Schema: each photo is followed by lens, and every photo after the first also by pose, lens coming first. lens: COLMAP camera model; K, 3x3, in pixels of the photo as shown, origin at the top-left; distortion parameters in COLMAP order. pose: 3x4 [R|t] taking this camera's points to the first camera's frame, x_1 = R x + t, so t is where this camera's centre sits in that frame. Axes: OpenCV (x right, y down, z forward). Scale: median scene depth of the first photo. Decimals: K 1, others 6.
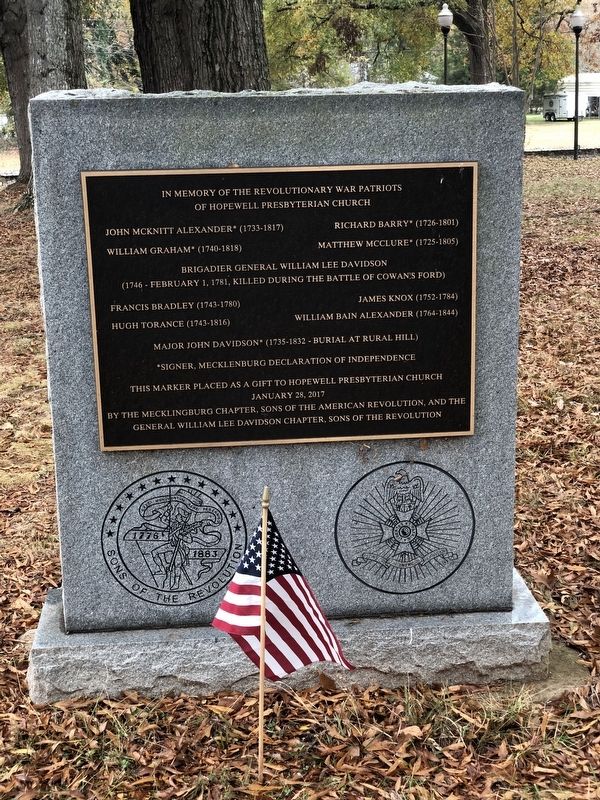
lens RADIAL K [[1233.8, 0, 300.2], [0, 1233.8, 401.3], [0, 0, 1]] dist [0.049671, 0.000000]
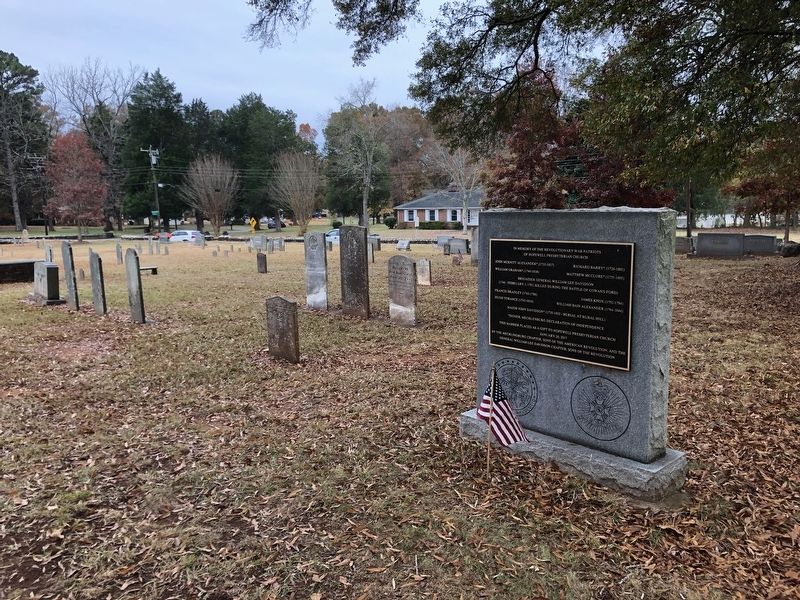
lens RADIAL K [[645.2, 0, 400.8], [0, 645.2, 299.8], [0, 0, 1]] dist [-0.001105, 0.000085]
pose [[0.608449, 0.121844, -0.784184, 0.781738], [-0.195361, 0.980731, 0.000803, -0.017140], [0.769171, 0.152710, 0.620528, 0.001717]]
